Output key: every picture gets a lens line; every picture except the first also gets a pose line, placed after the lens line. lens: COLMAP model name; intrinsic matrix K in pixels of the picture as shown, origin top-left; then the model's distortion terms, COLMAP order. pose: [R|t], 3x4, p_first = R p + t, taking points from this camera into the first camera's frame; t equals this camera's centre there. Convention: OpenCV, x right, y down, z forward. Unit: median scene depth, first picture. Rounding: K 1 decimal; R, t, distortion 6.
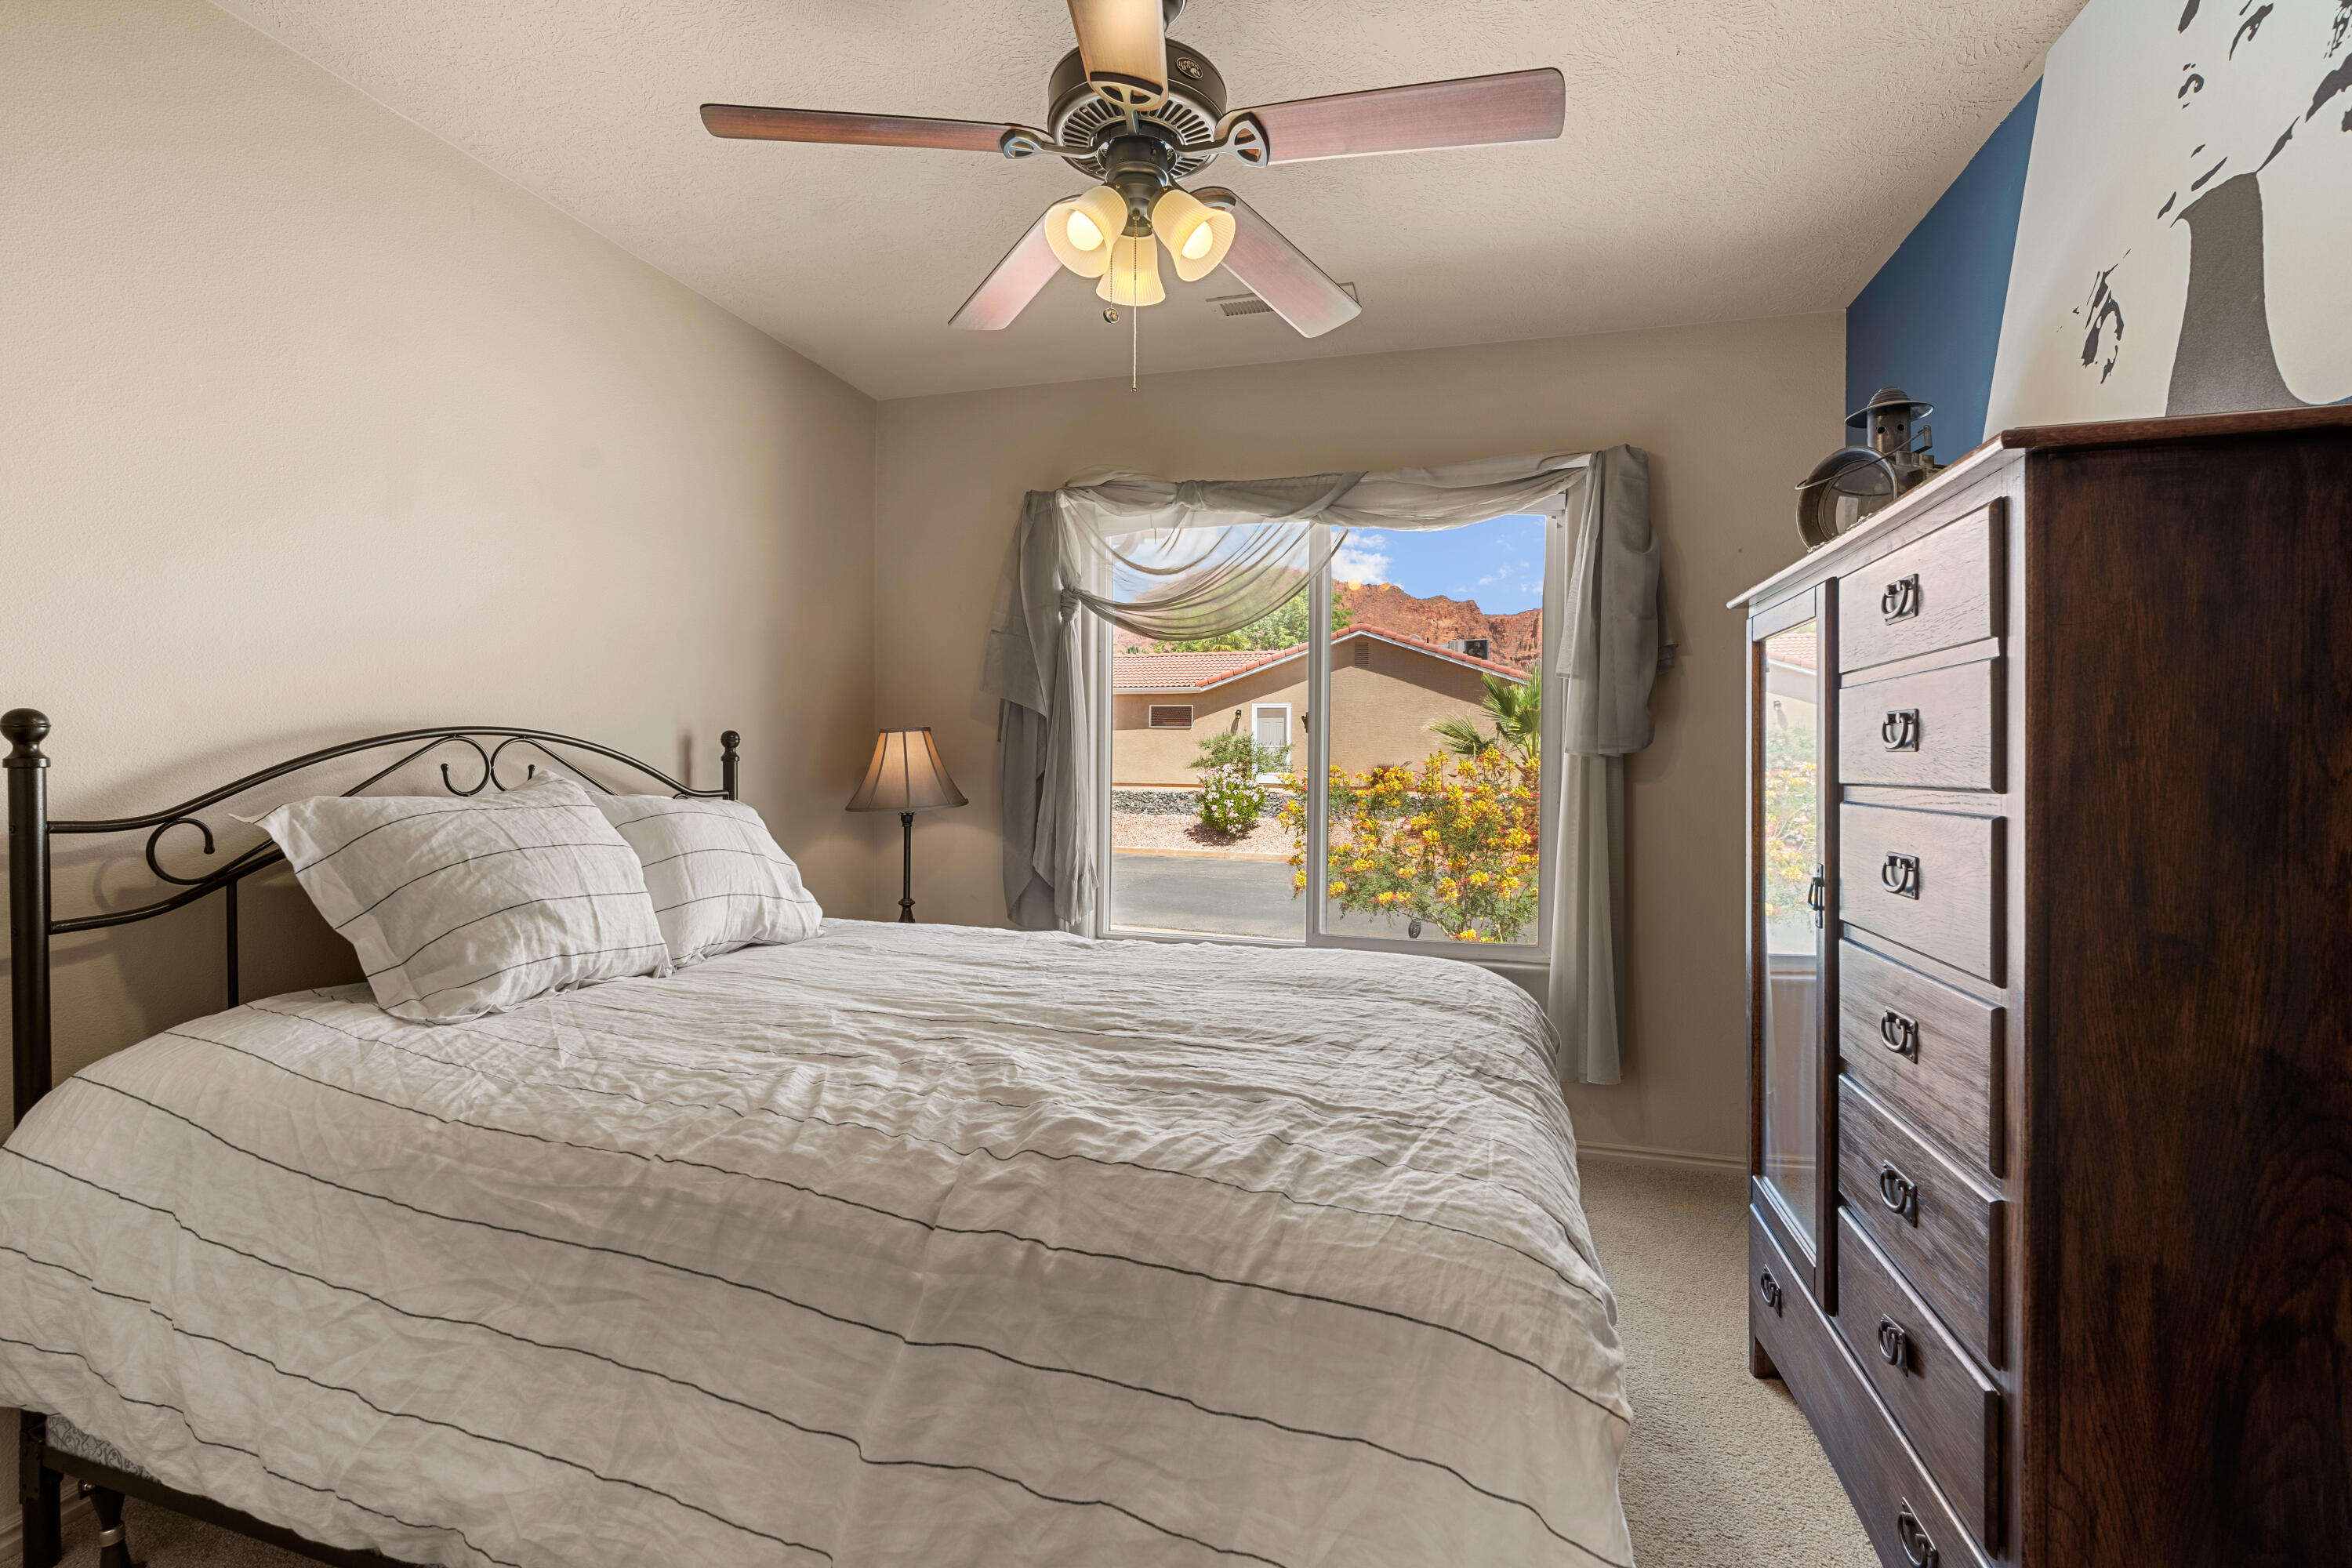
lens RADIAL K [[1083.2, 0, 1175.2], [0, 1083.2, 766.8], [0, 0, 1]] dist [-0.006825, 0.002106]
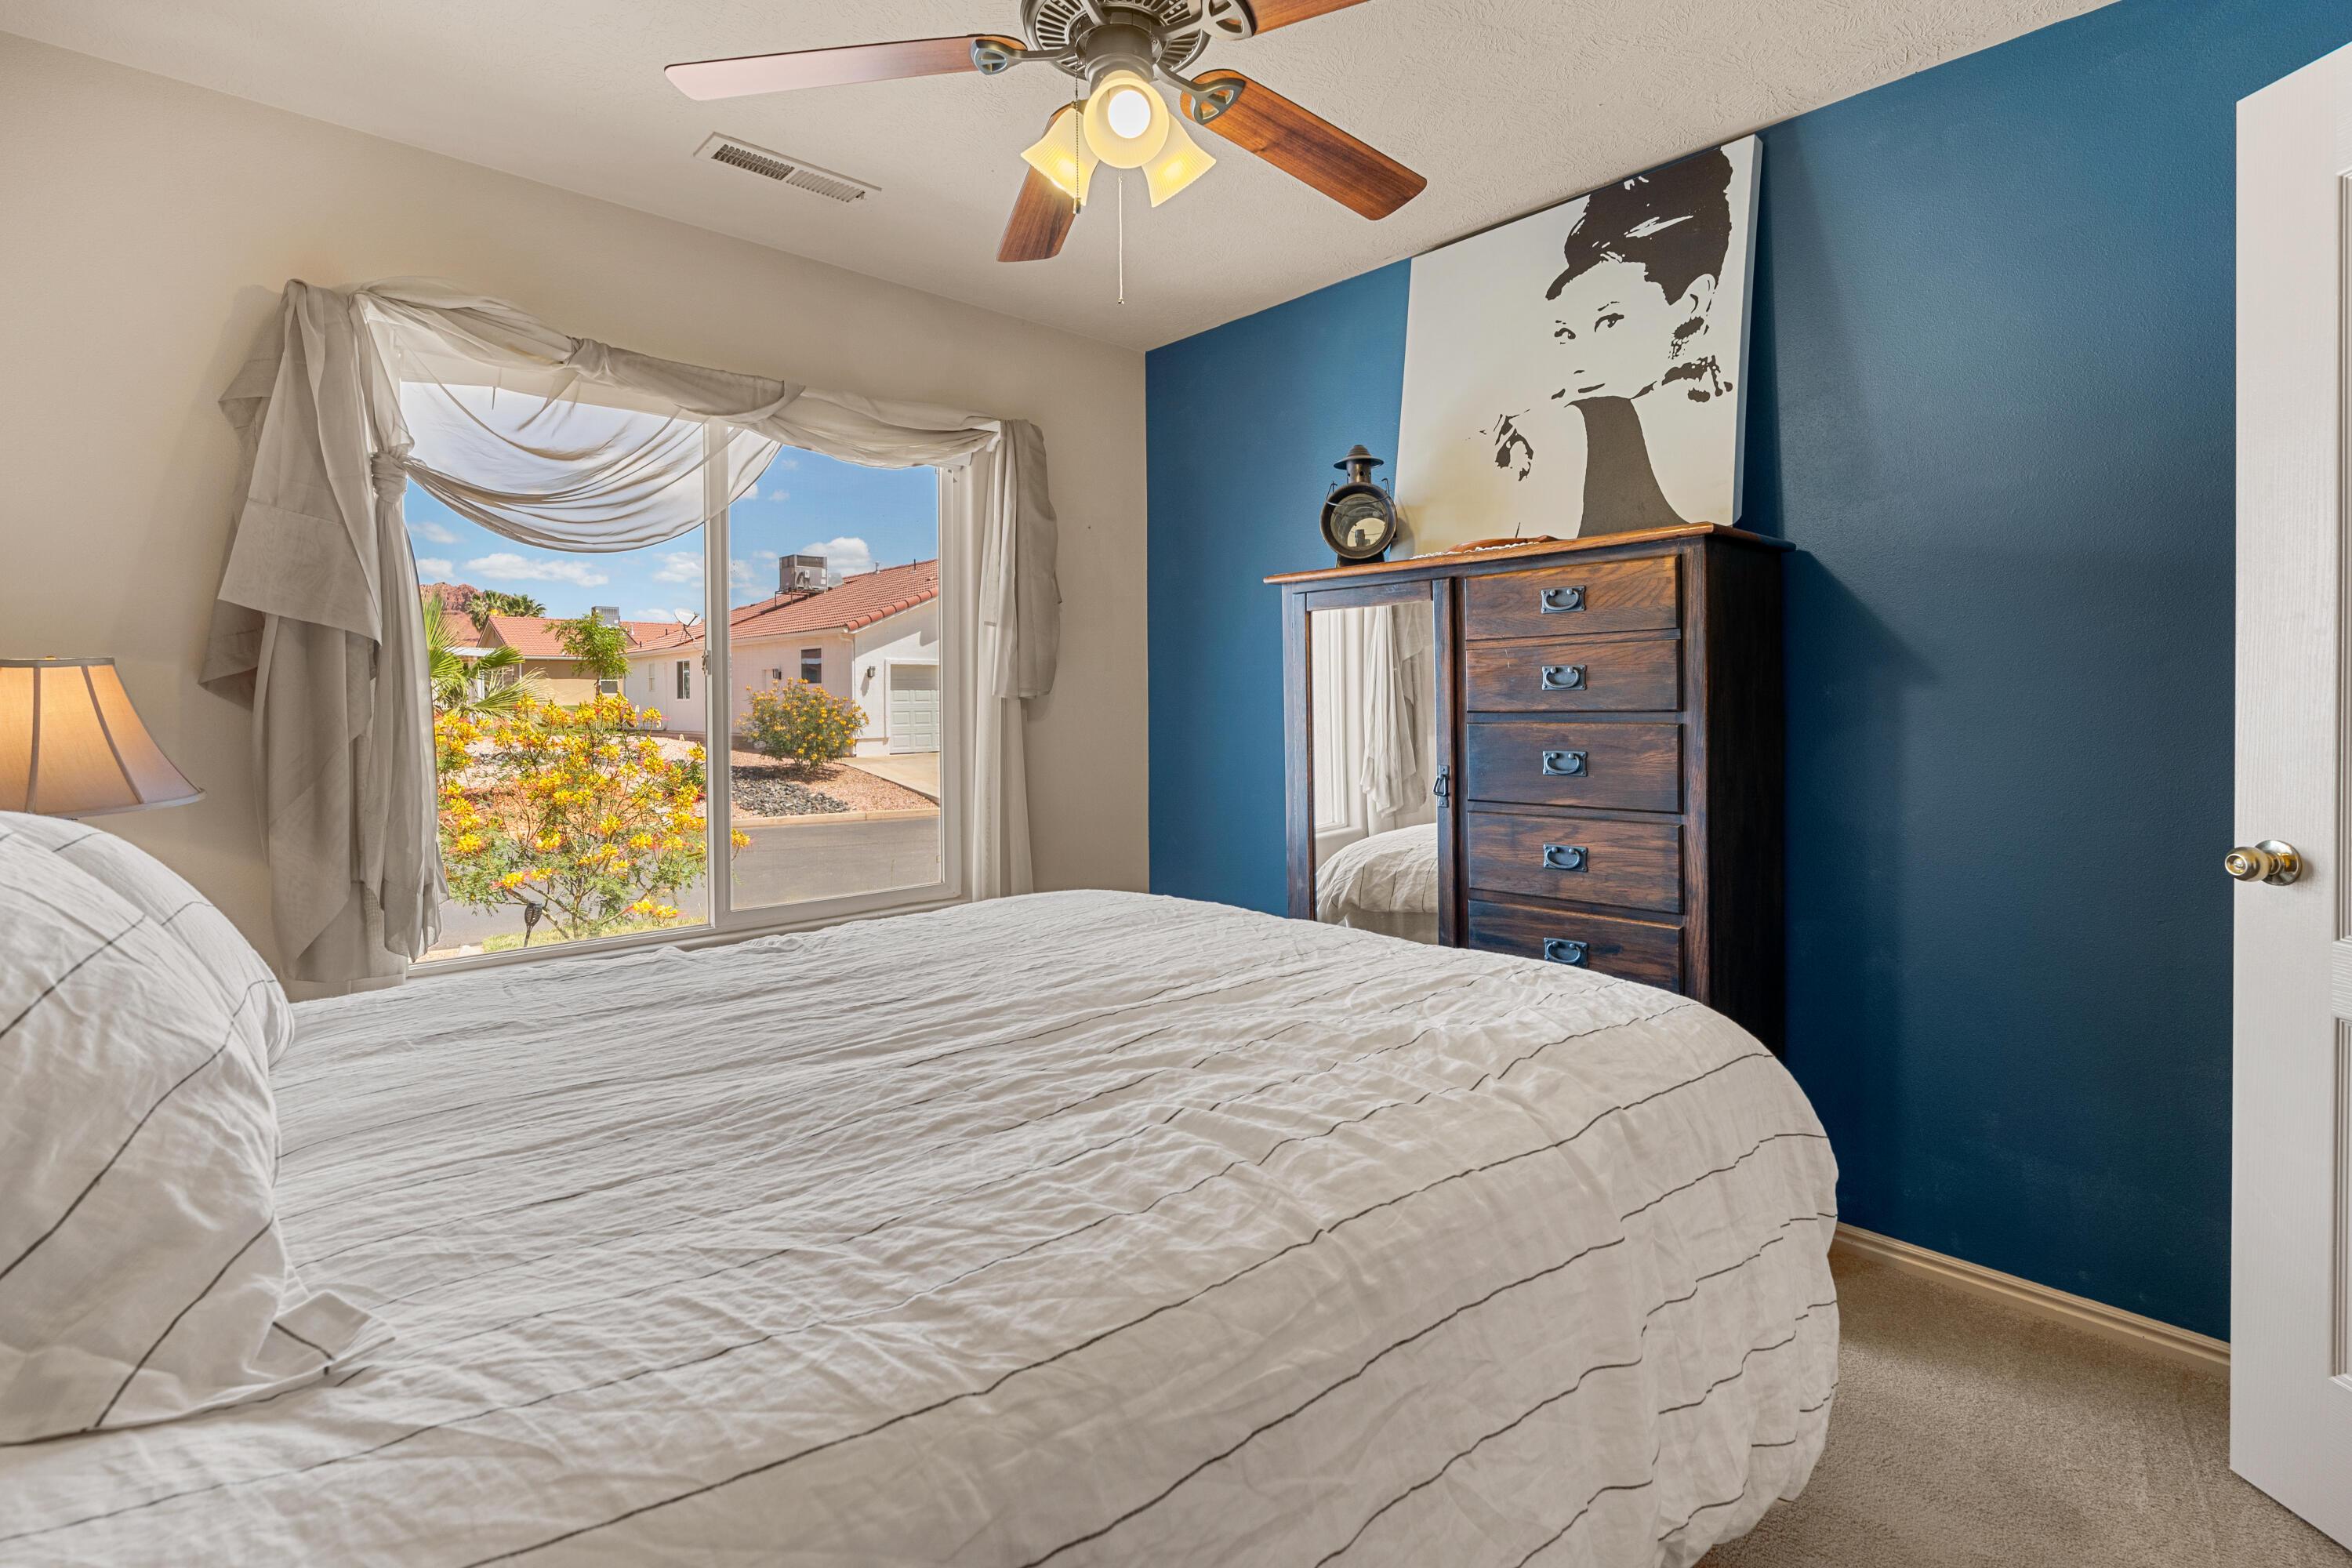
lens RADIAL K [[1083.2, 0, 1198.3], [0, 1083.2, 710.2], [0, 0, 1]] dist [-0.006825, 0.002106]
pose [[0.510886, -0.020216, 0.859411, -0.459665], [0.019466, 0.999739, 0.011945, -0.005843], [-0.859428, 0.010627, 0.511147, 0.269483]]
